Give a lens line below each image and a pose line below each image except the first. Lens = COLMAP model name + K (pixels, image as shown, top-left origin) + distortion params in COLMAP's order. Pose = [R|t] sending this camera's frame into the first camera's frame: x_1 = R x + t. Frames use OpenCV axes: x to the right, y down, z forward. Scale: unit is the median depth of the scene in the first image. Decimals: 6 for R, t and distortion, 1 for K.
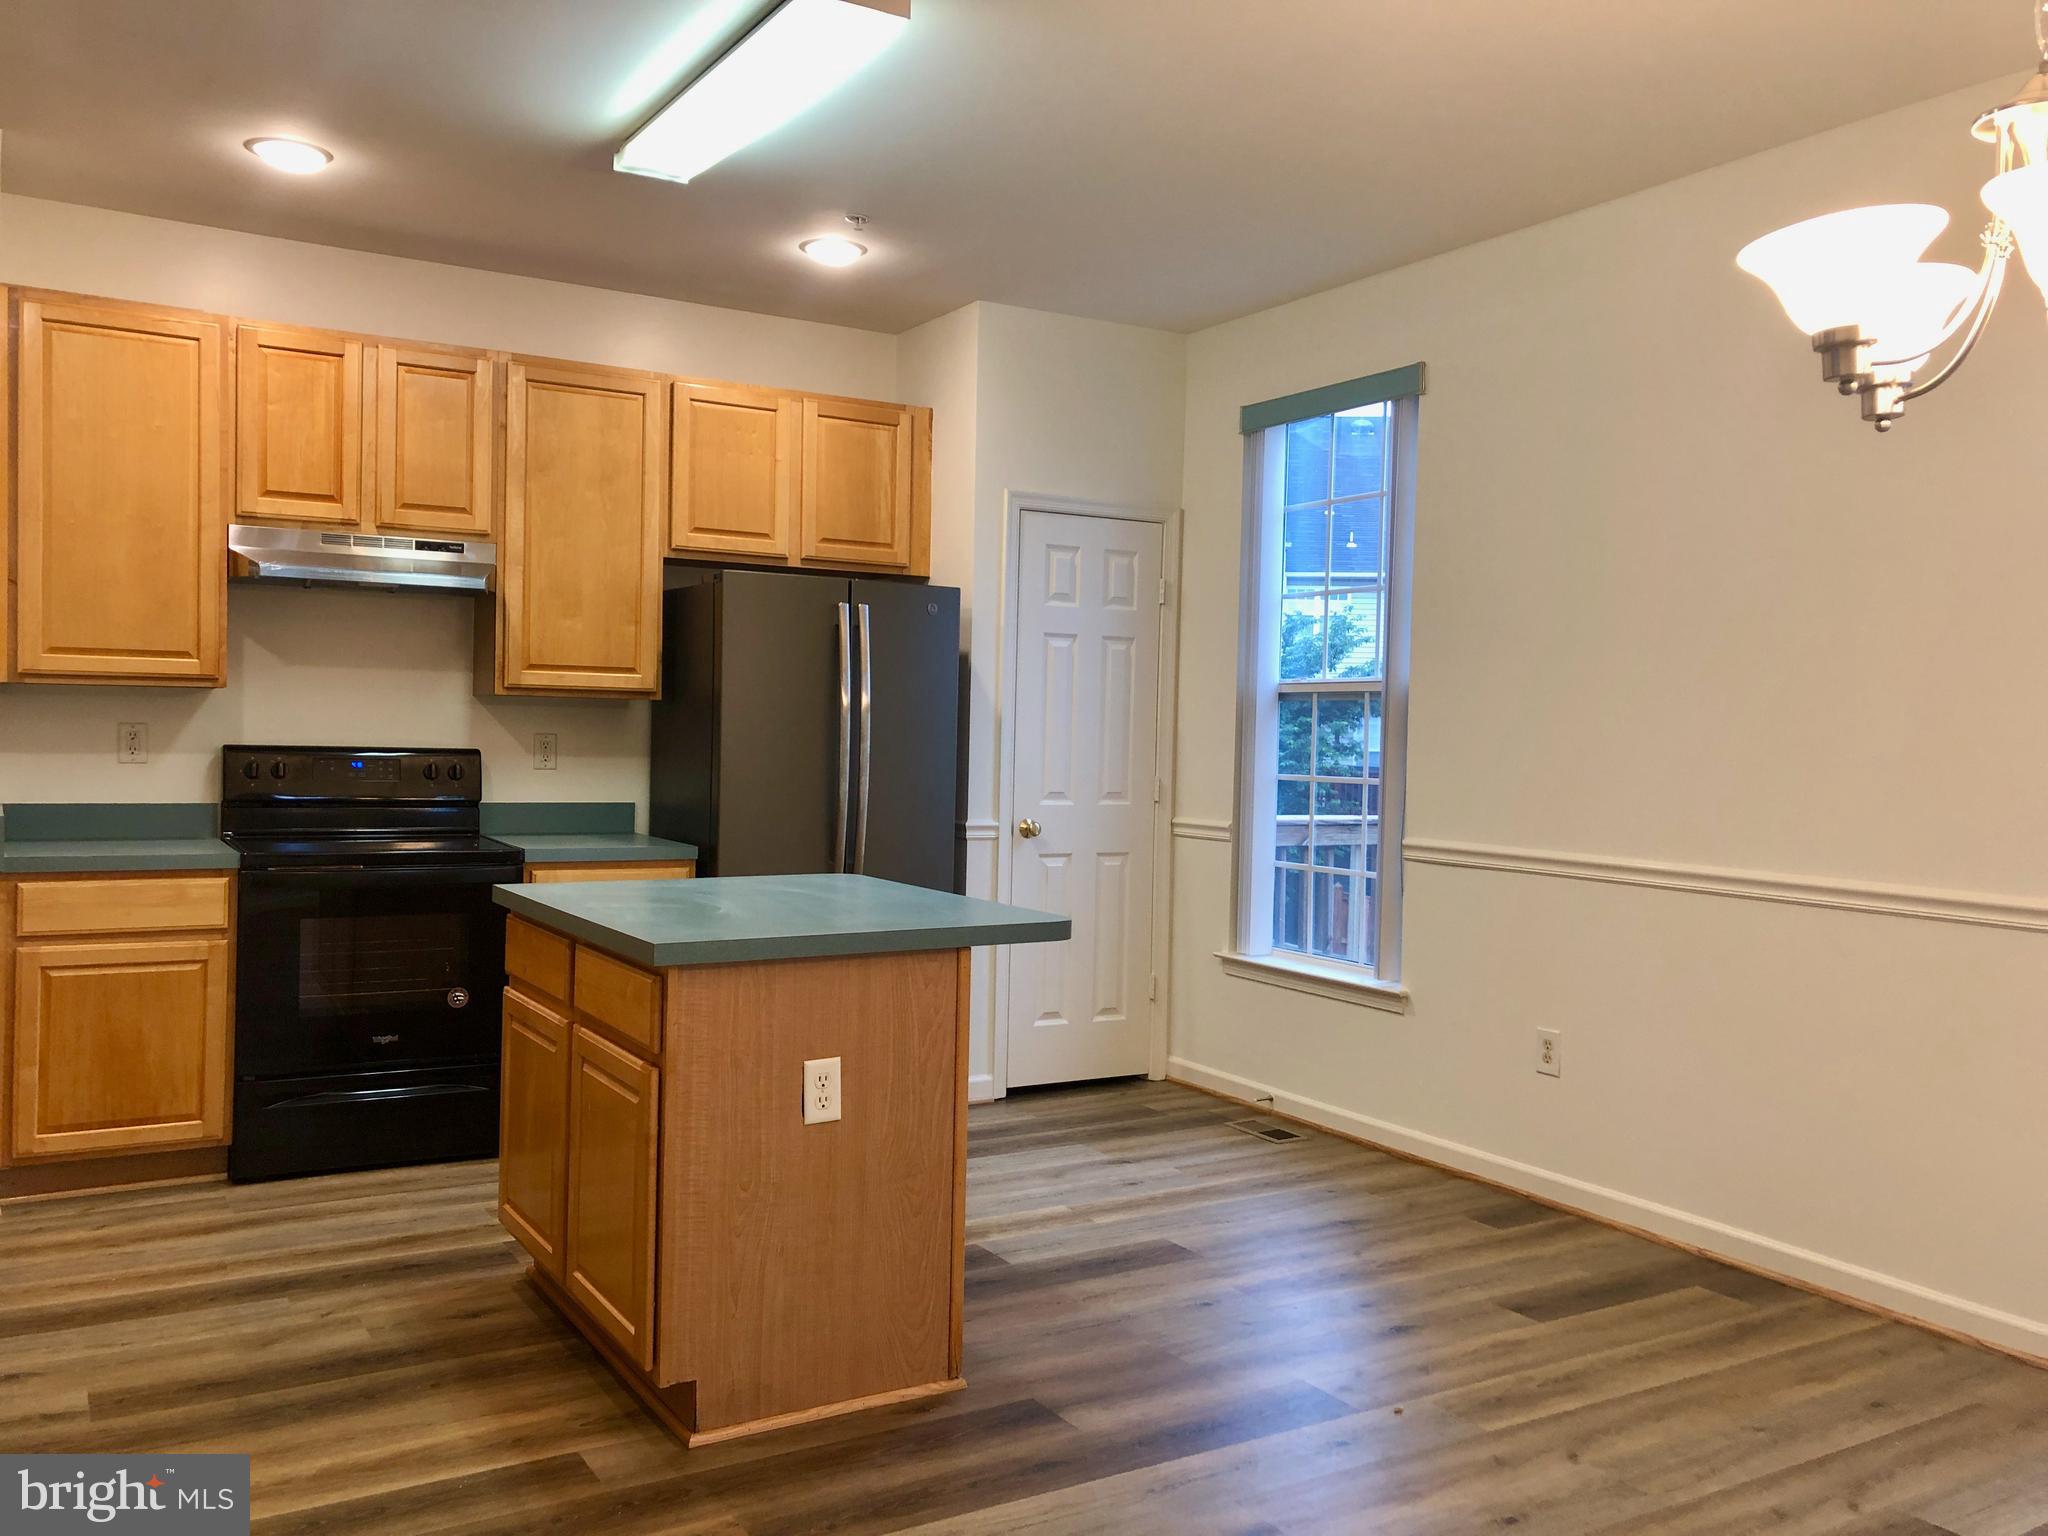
lens RADIAL K [[1680.5, 0, 1017.7], [0, 1680.5, 763.2], [0, 0, 1]] dist [0.041041, -0.002979]
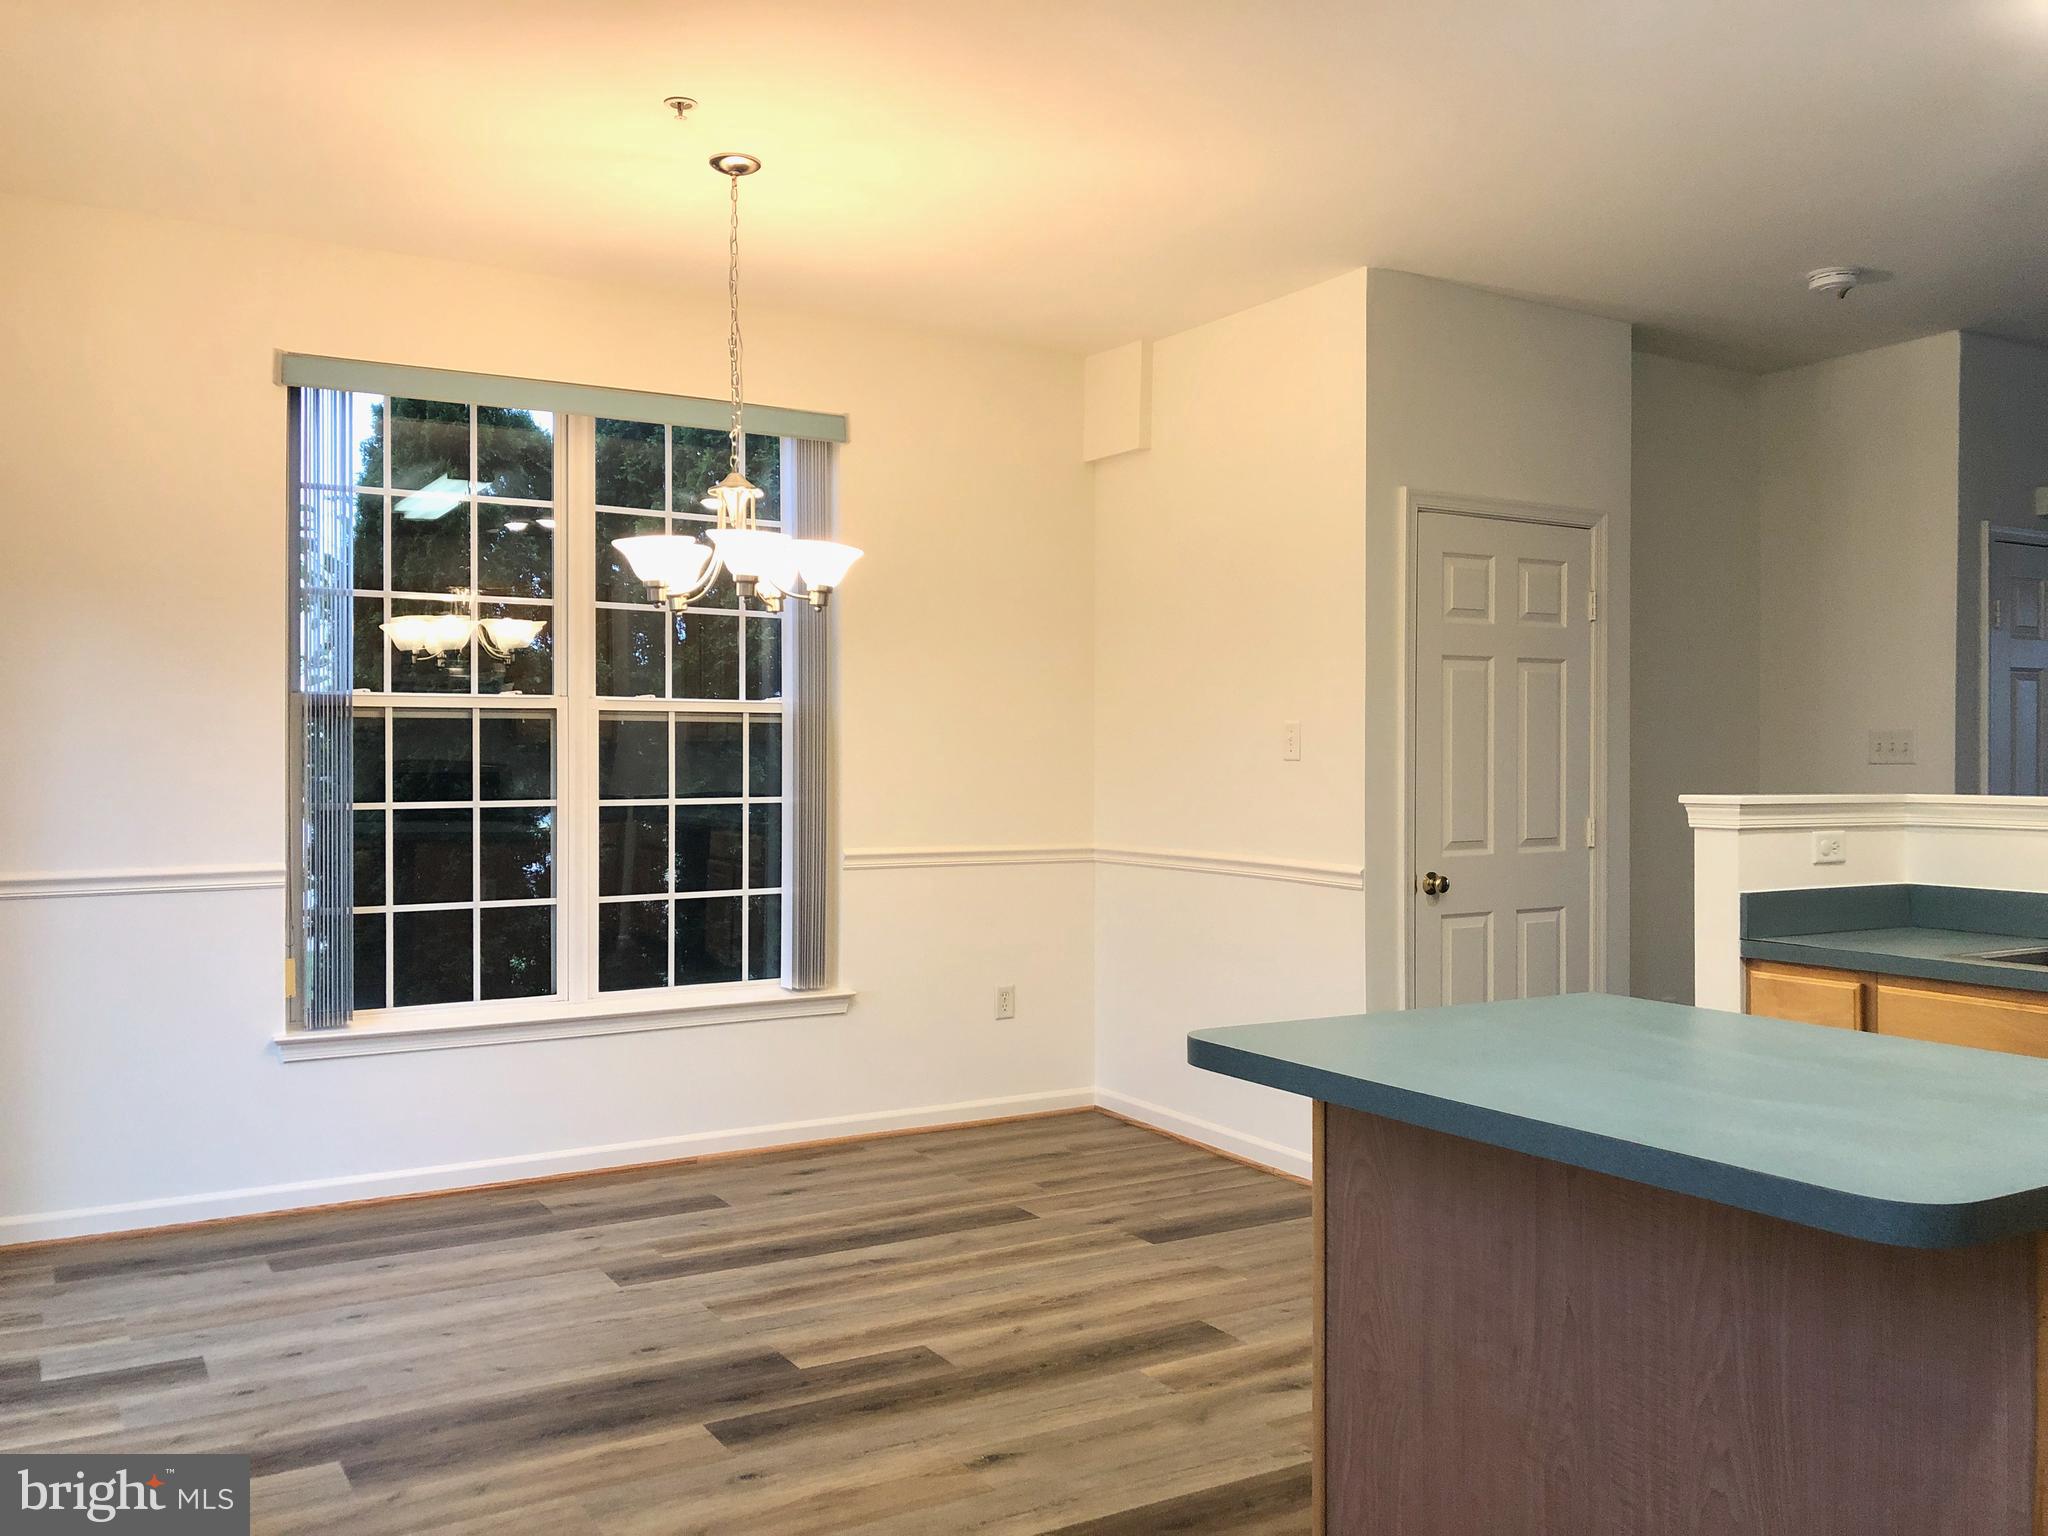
lens RADIAL K [[1680.5, 0, 1017.7], [0, 1680.5, 763.2], [0, 0, 1]] dist [0.041041, -0.002979]
pose [[-0.999671, -0.024592, -0.007231, 0.088058], [-0.024758, 0.999409, 0.023833, -0.026779], [0.006641, 0.024004, -0.999690, 1.340330]]
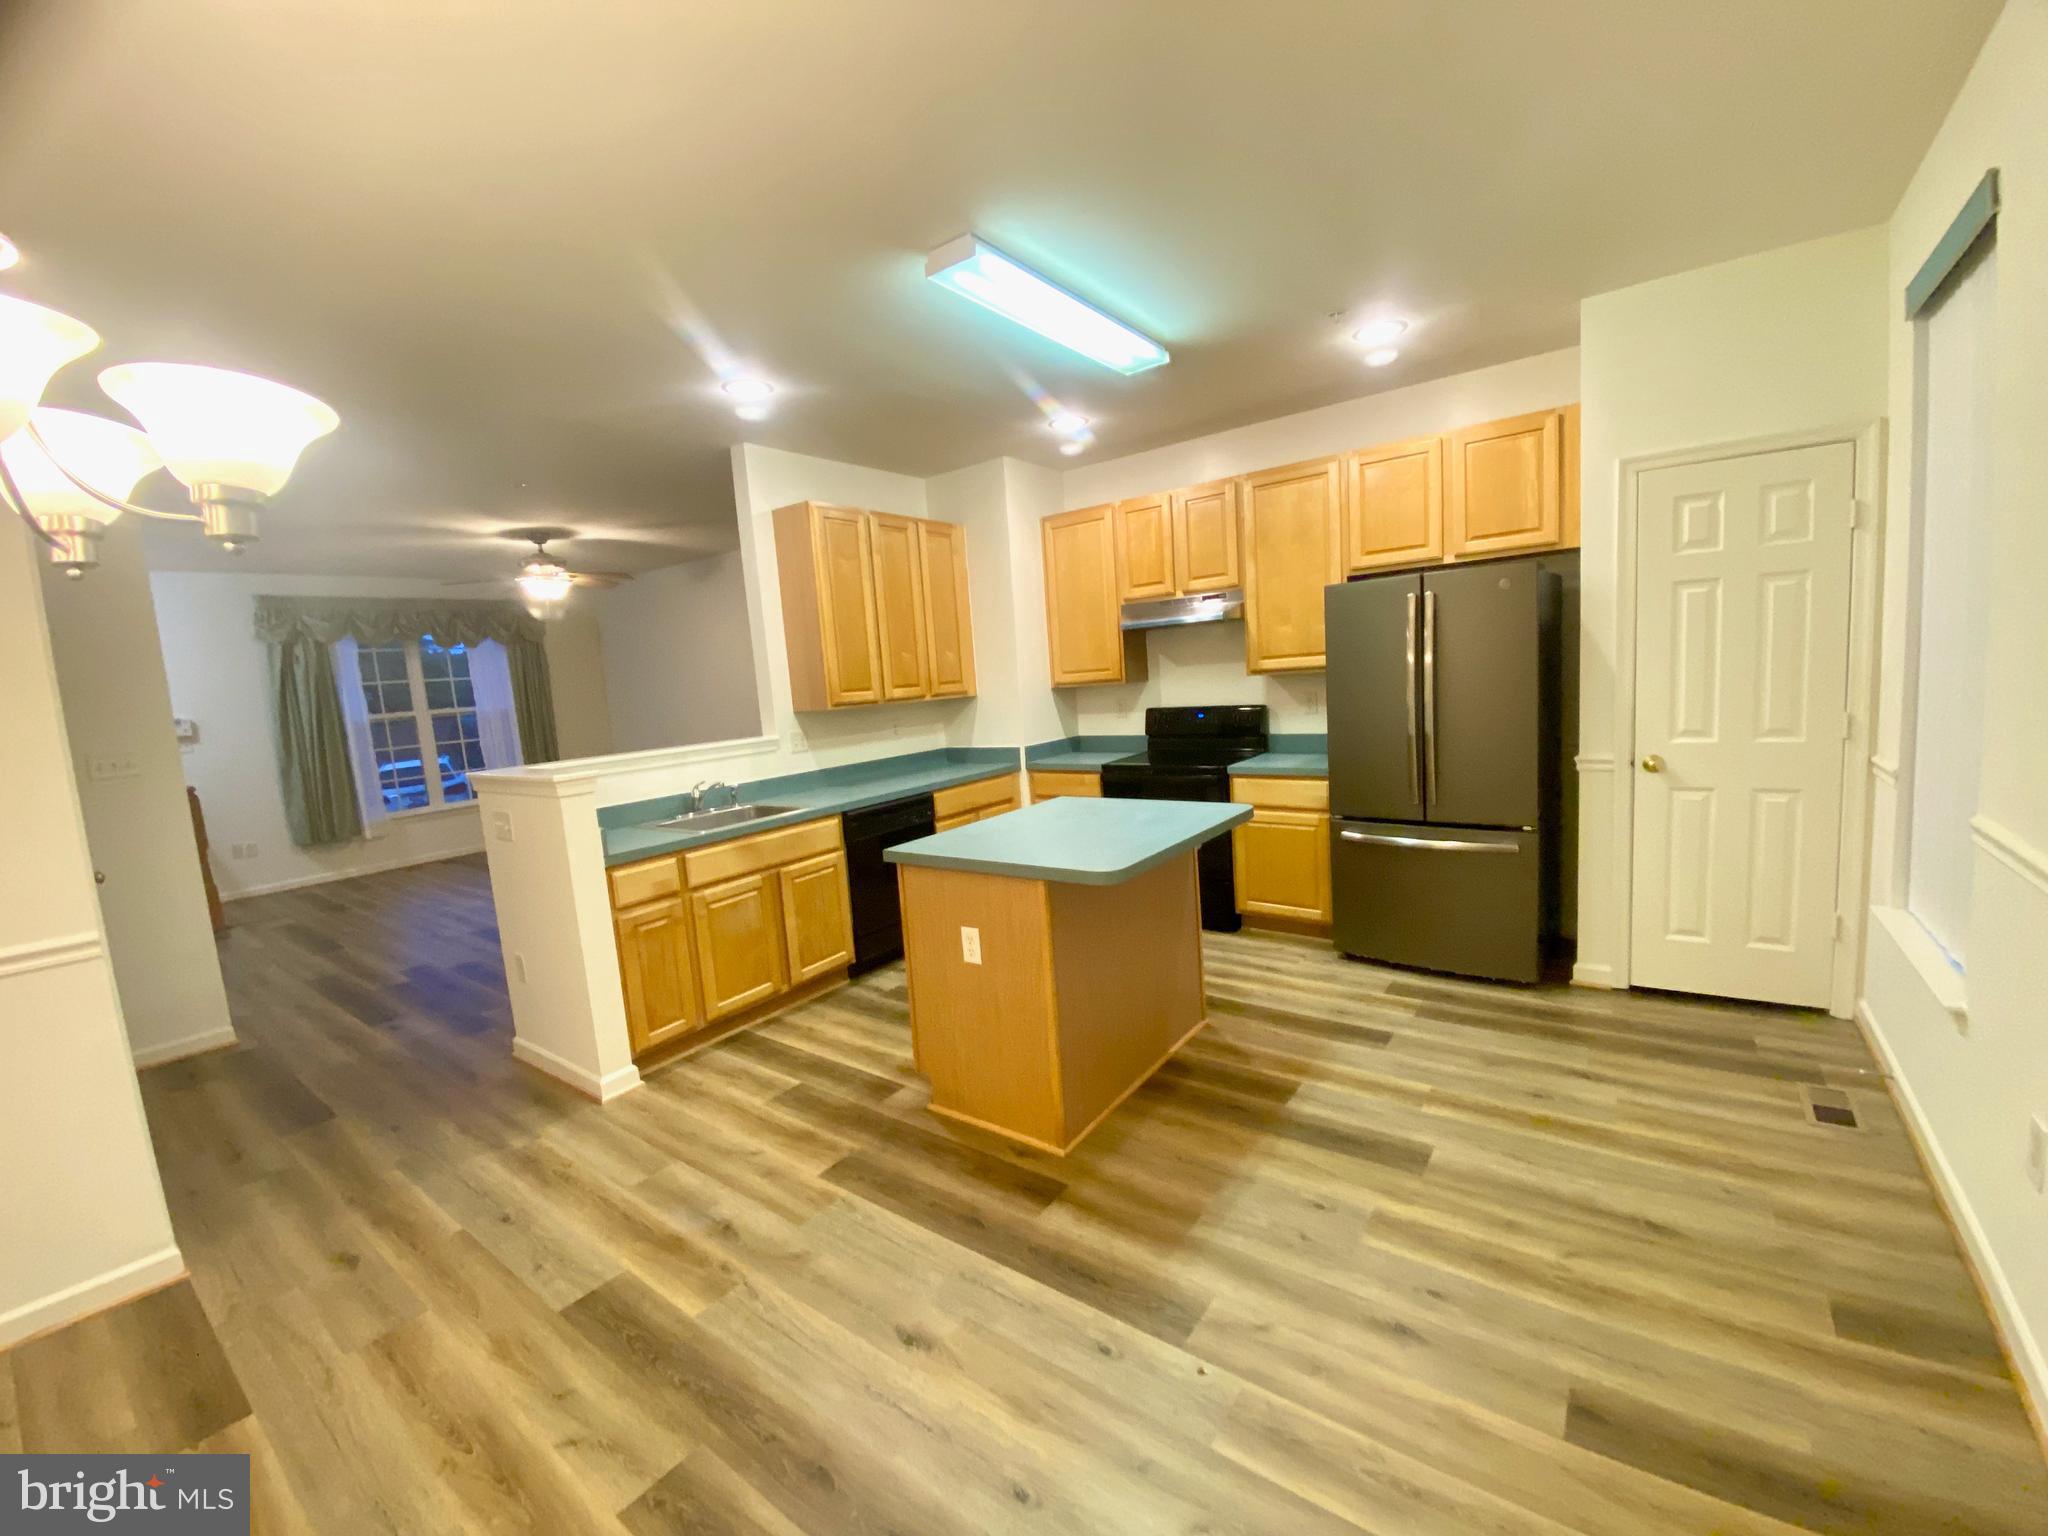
lens RADIAL K [[827.7, 0, 1017.8], [0, 827.7, 765.8], [0, 0, 1]] dist [0.028797, -0.026271]
pose [[0.372114, 0.057526, -0.926403, 0.487622], [0.057392, 0.994742, 0.084823, -0.040860], [0.926411, -0.084732, 0.366856, 0.544115]]
